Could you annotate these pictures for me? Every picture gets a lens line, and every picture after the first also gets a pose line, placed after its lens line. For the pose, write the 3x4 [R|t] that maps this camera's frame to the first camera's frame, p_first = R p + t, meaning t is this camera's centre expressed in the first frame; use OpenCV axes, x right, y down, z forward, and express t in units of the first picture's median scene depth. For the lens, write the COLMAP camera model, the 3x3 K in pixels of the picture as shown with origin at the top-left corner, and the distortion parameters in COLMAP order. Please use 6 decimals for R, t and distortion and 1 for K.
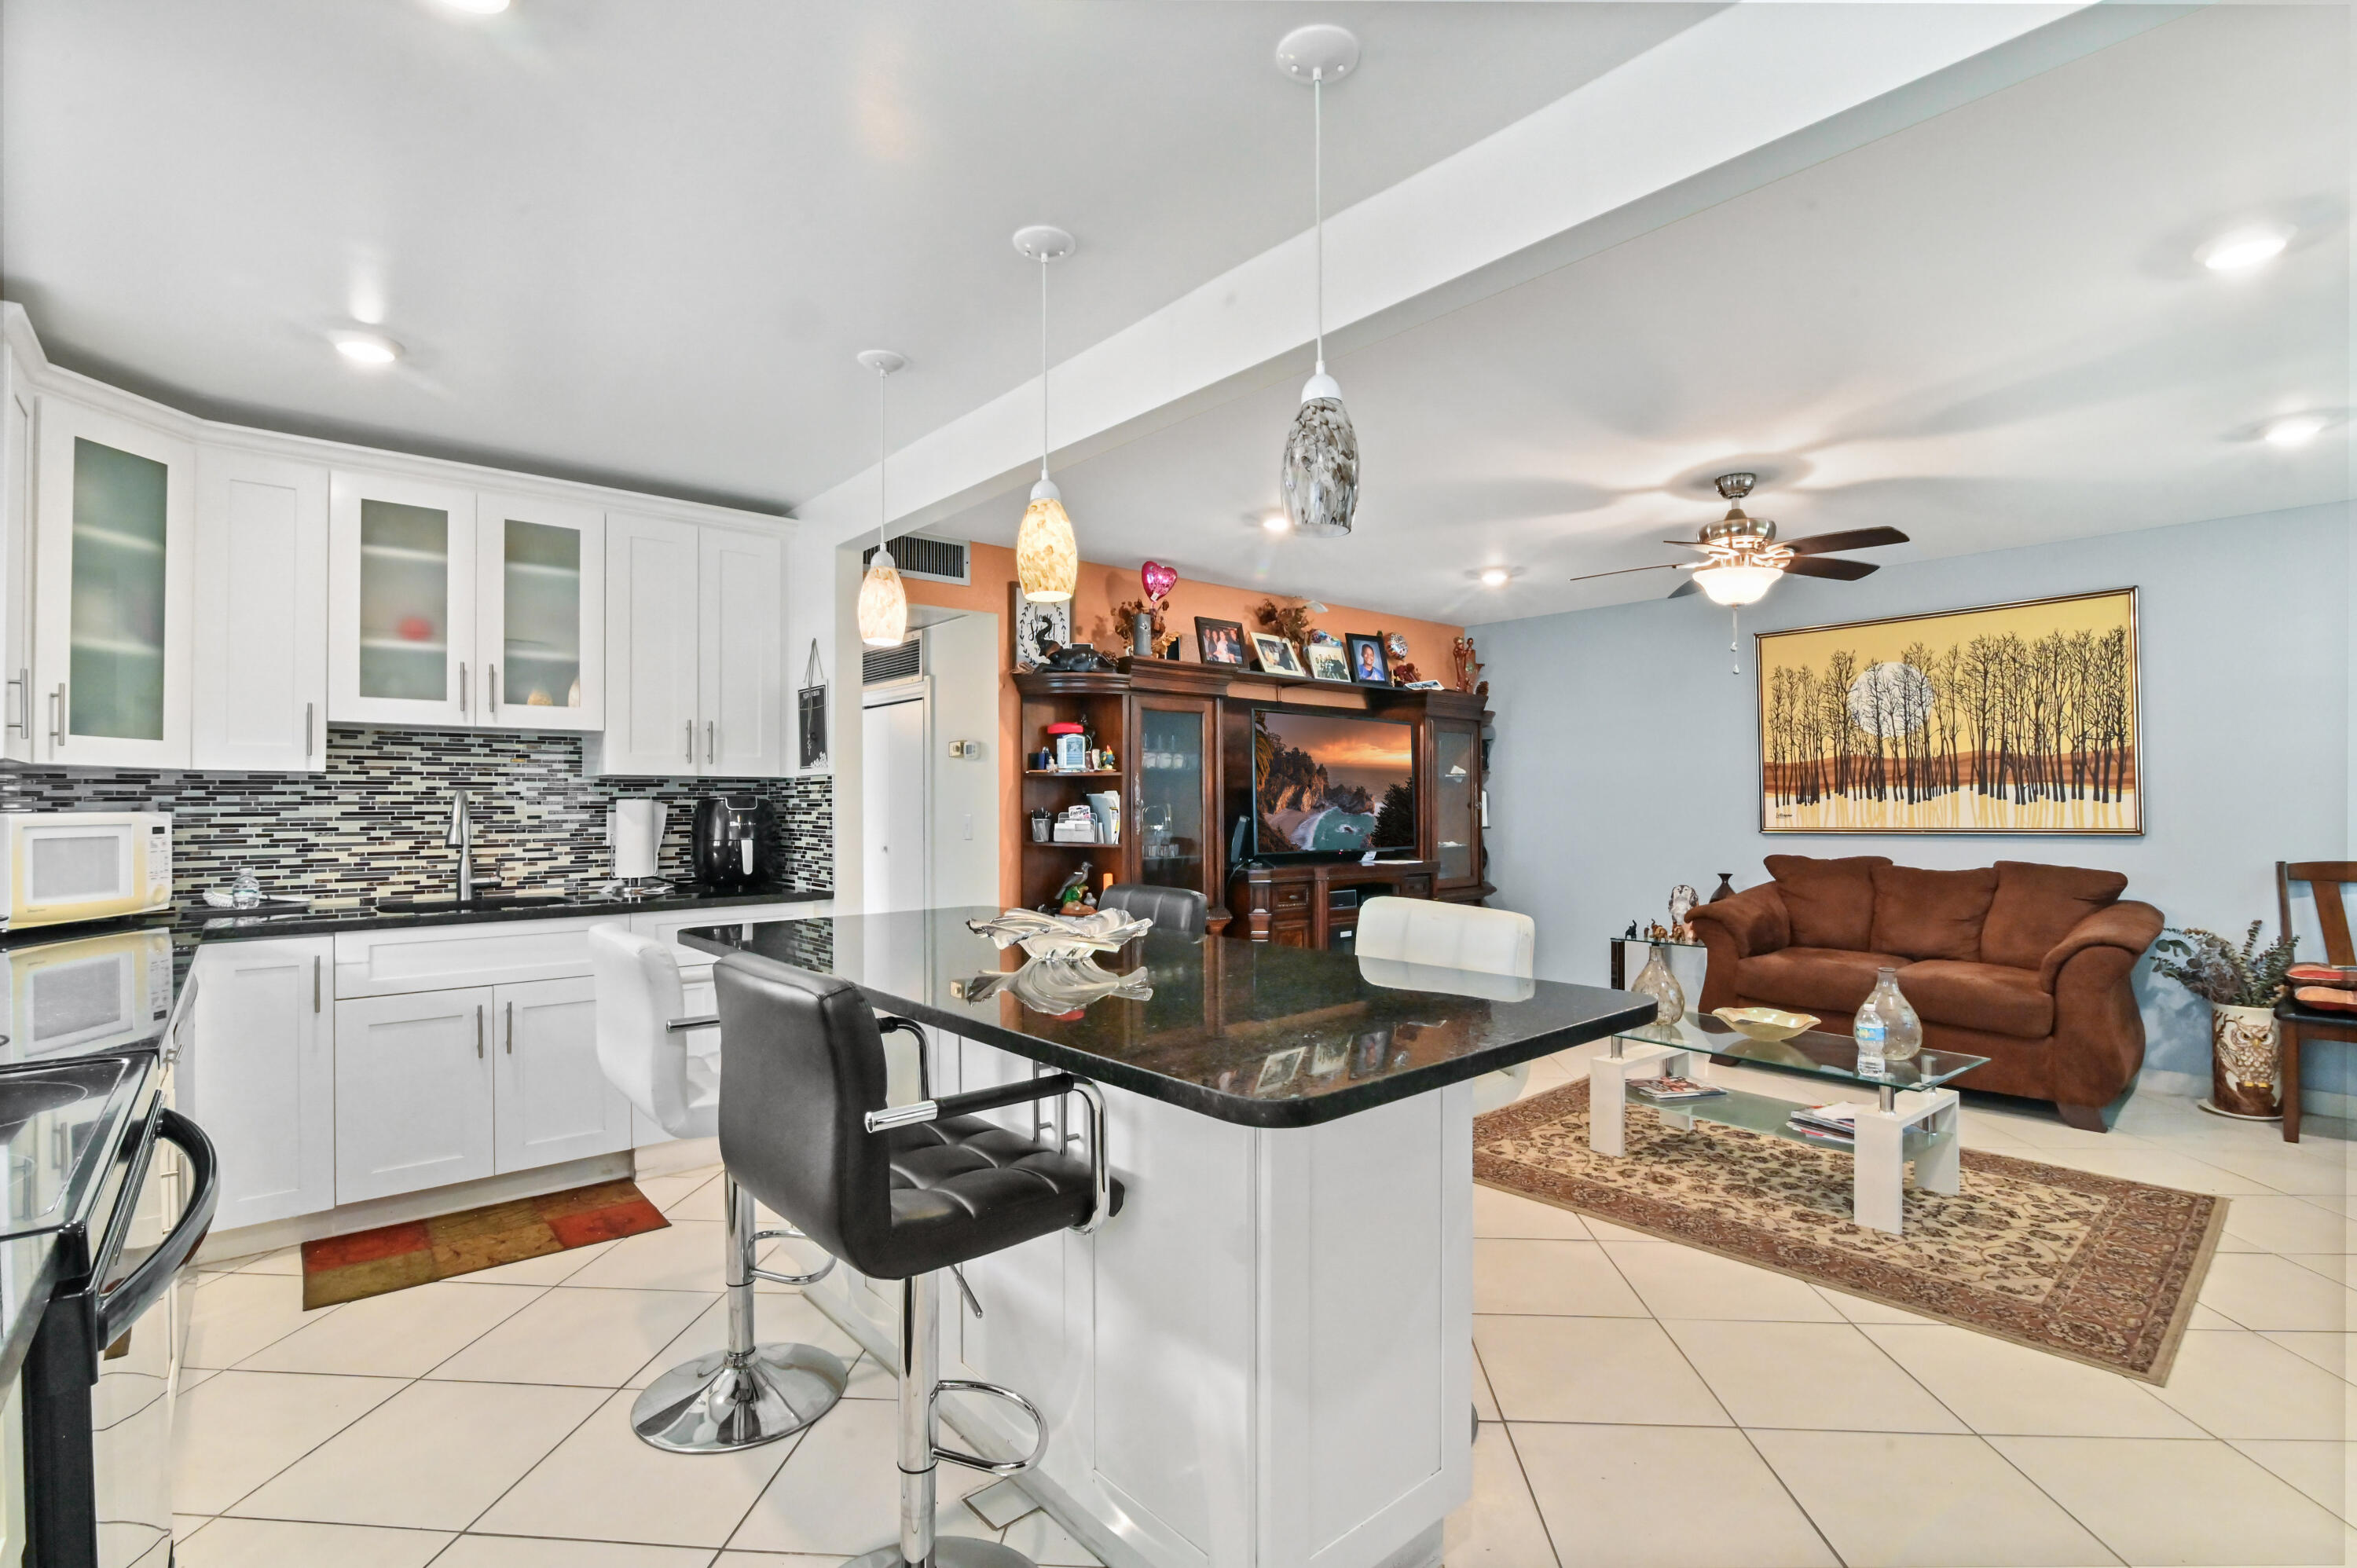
lens RADIAL K [[1084.3, 0, 1184.9], [0, 1084.3, 790.1], [0, 0, 1]] dist [-0.018568, 0.000574]
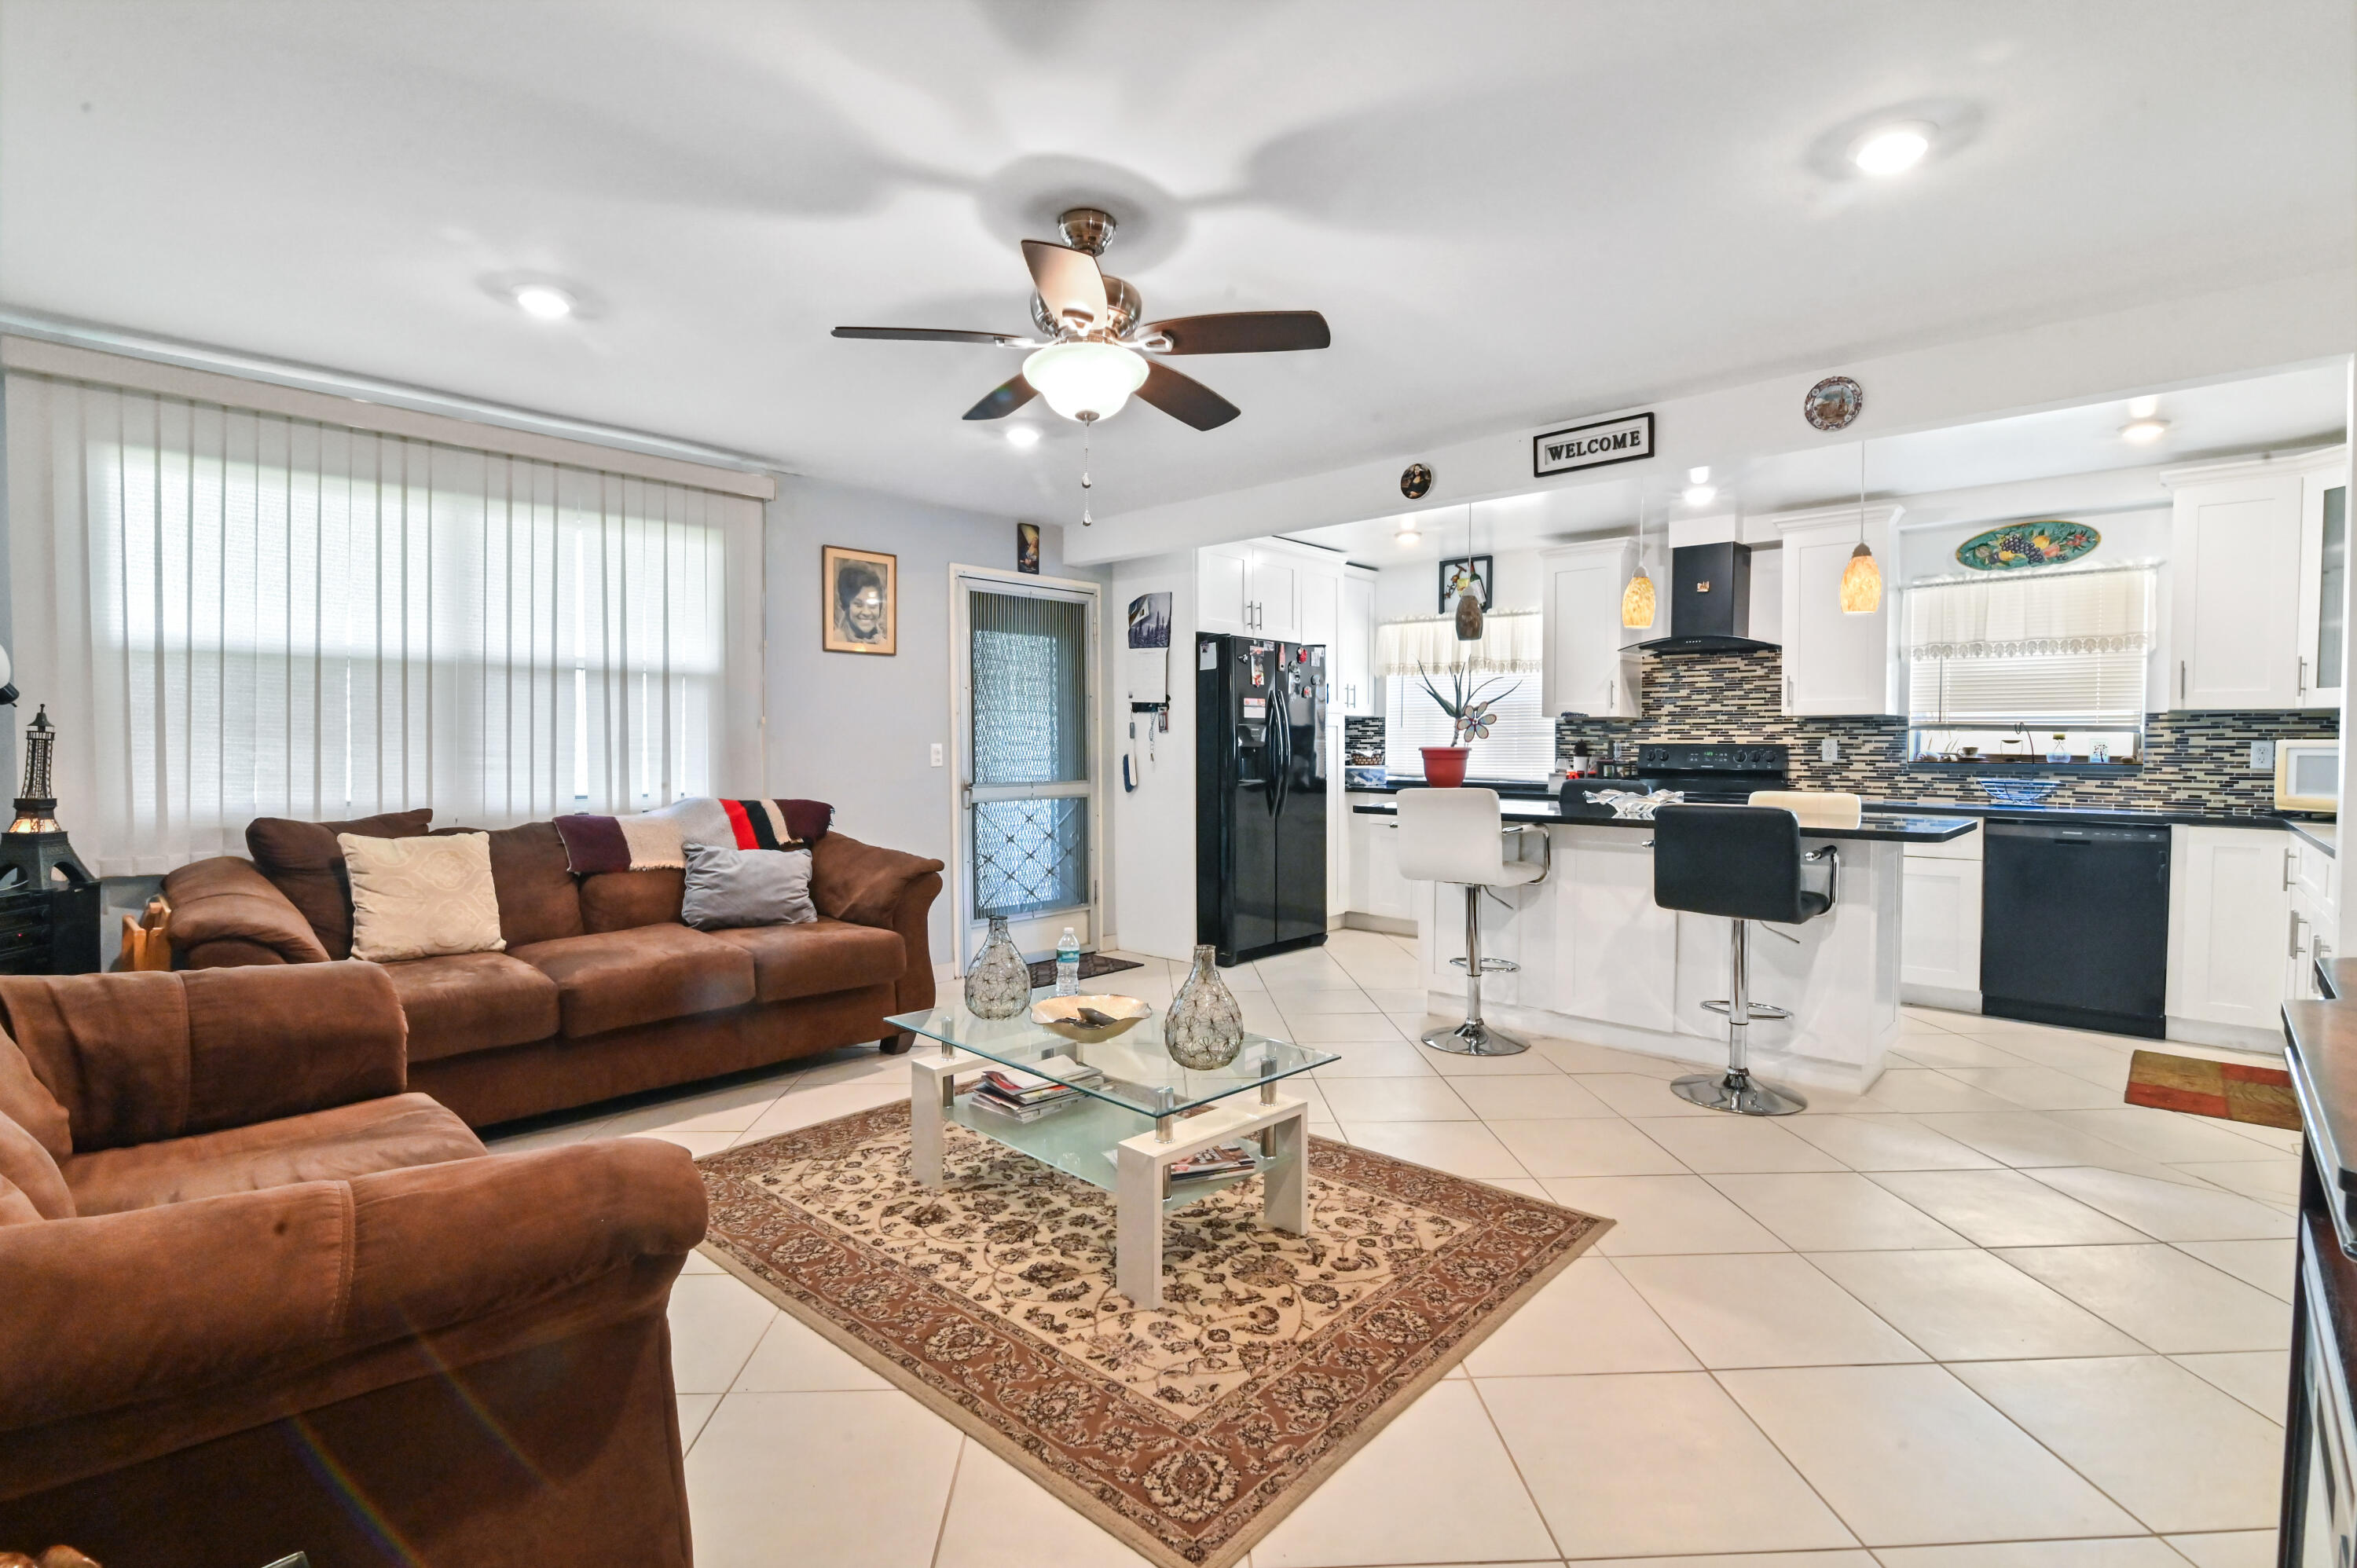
lens RADIAL K [[1086.6, 0, 1182.9], [0, 1086.6, 776.4], [0, 0, 1]] dist [-0.019678, 0.000931]
pose [[-0.993945, 0.003340, -0.109823, 0.425662], [0.001278, 0.999822, 0.018838, 0.025147], [0.109867, 0.018583, -0.993773, 1.343598]]
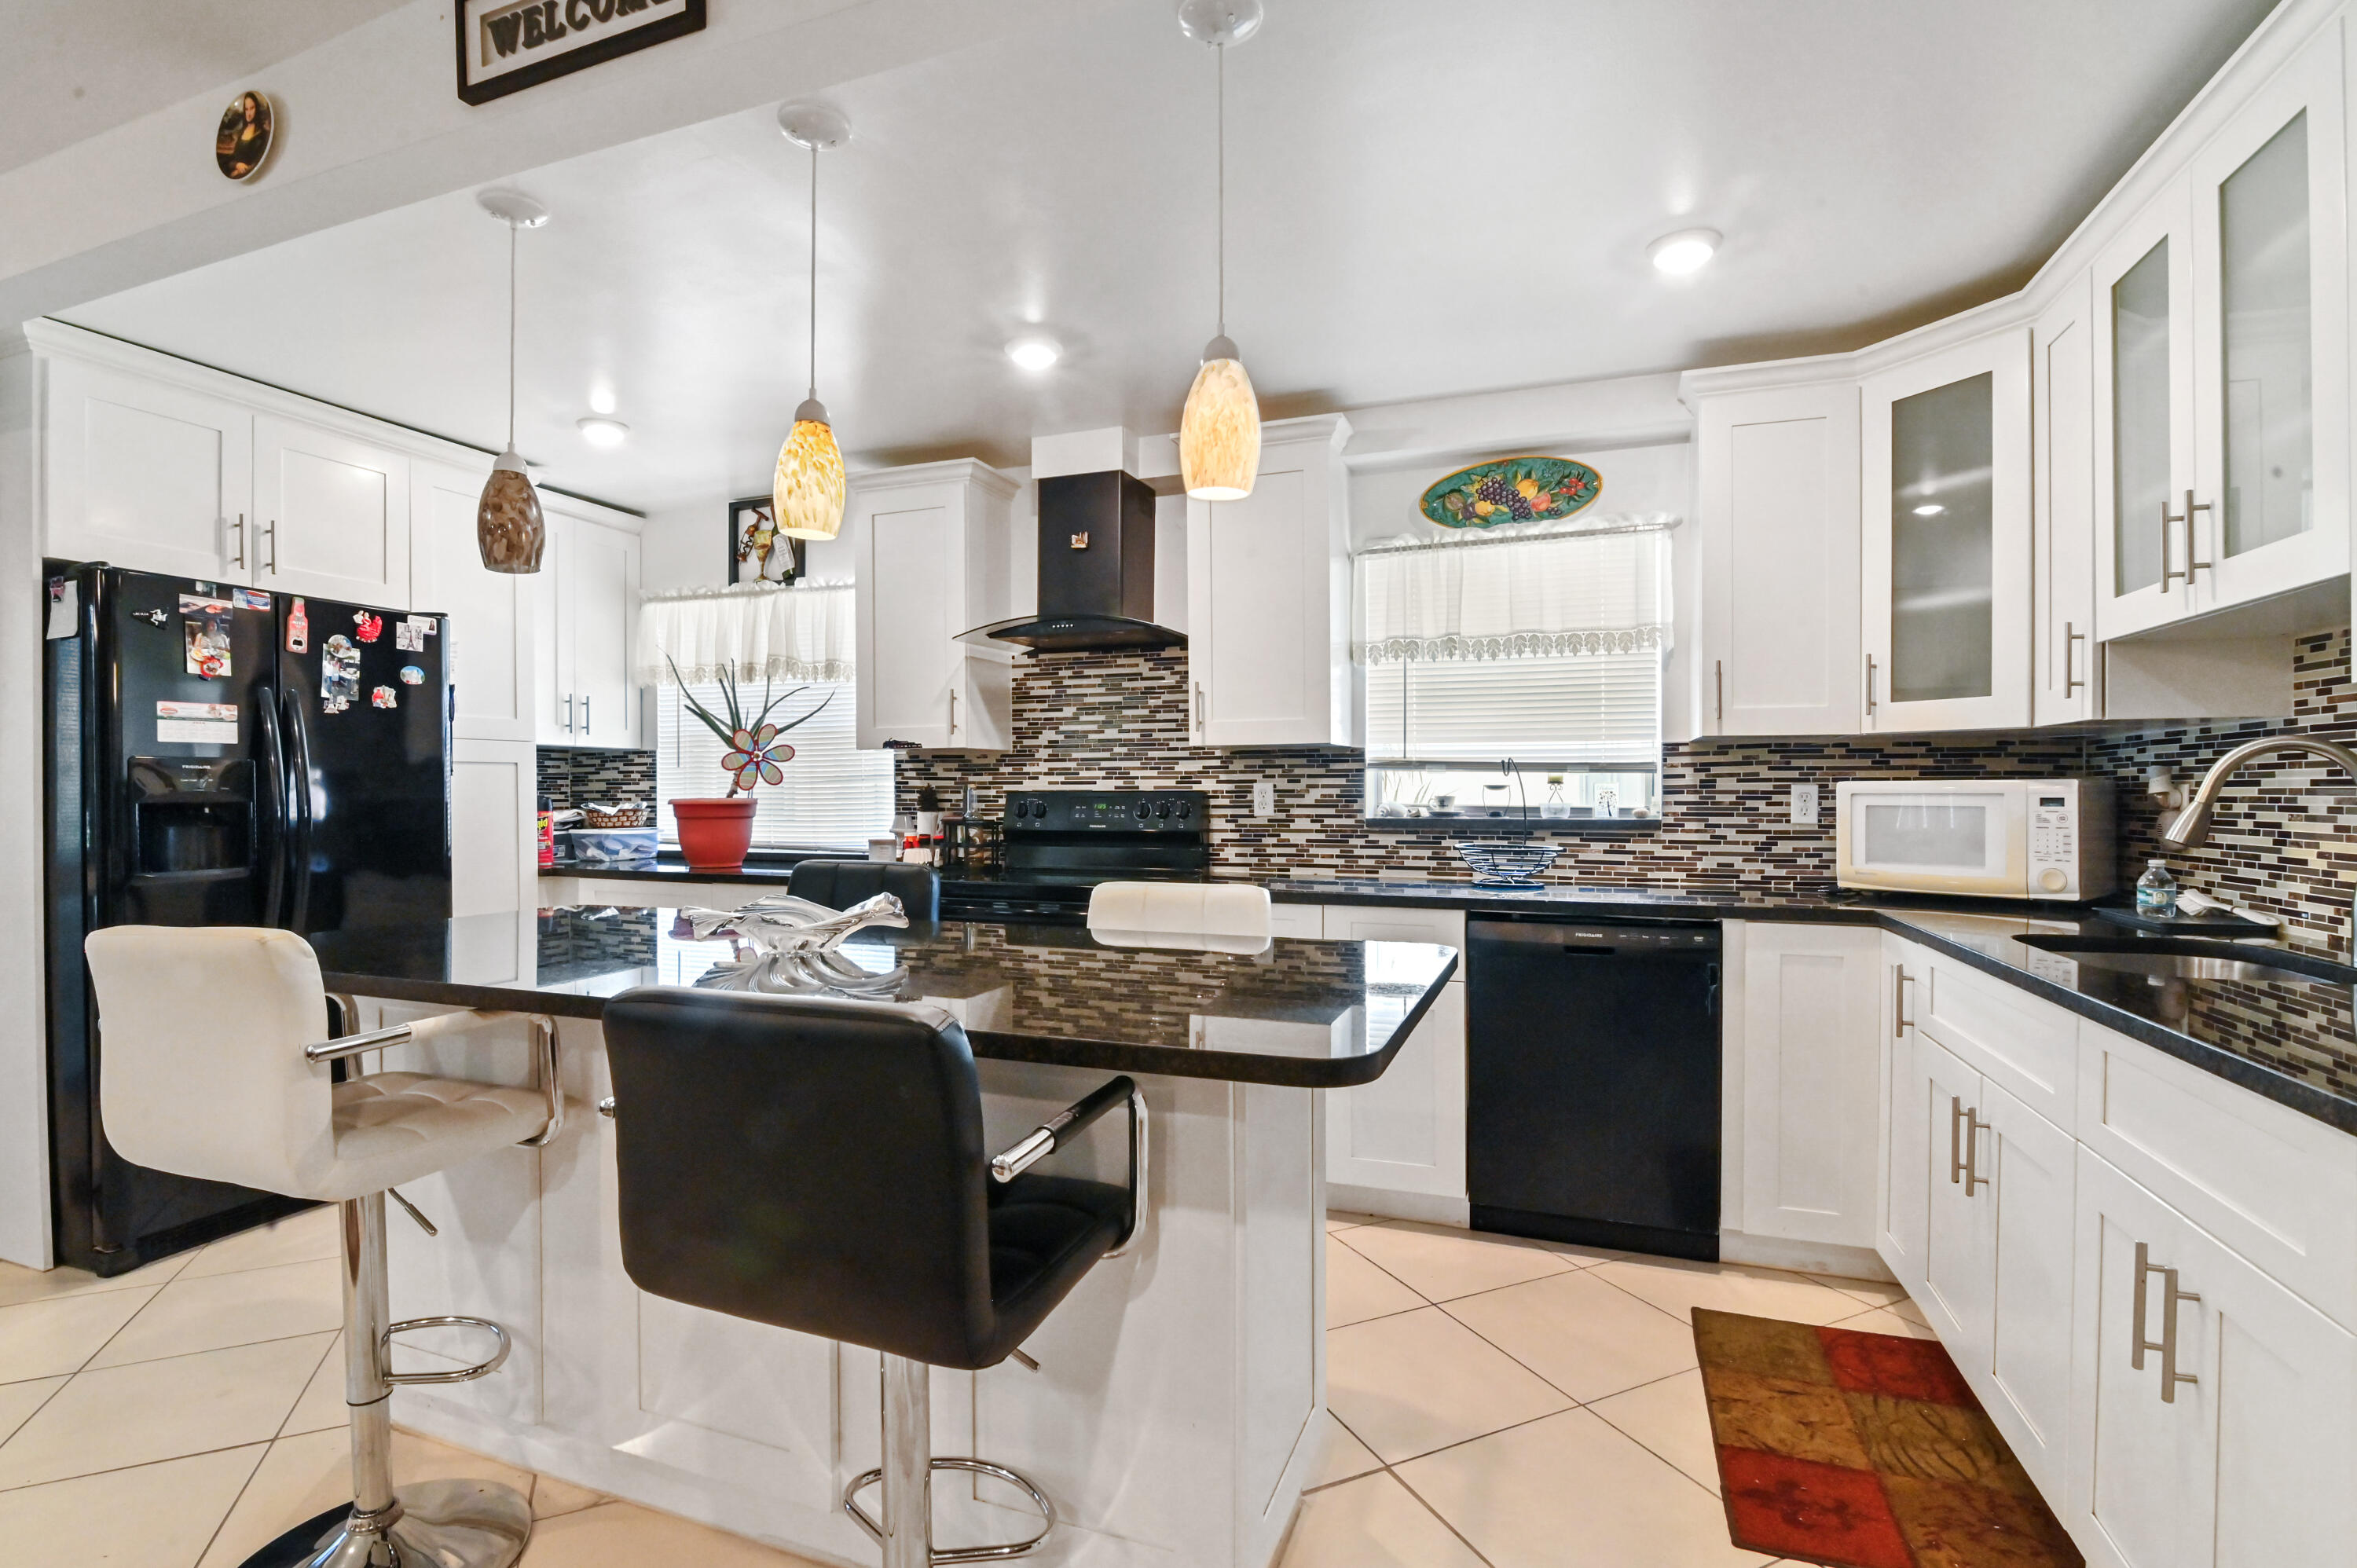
lens RADIAL K [[1092.6, 0, 1178.7], [0, 1092.6, 794.4], [0, 0, 1]] dist [-0.019549, 0.000639]
pose [[-0.877501, 0.007251, -0.479520, 0.016974], [0.010220, 0.999941, -0.003581, 0.017902], [0.479466, -0.008043, -0.877524, 0.900957]]
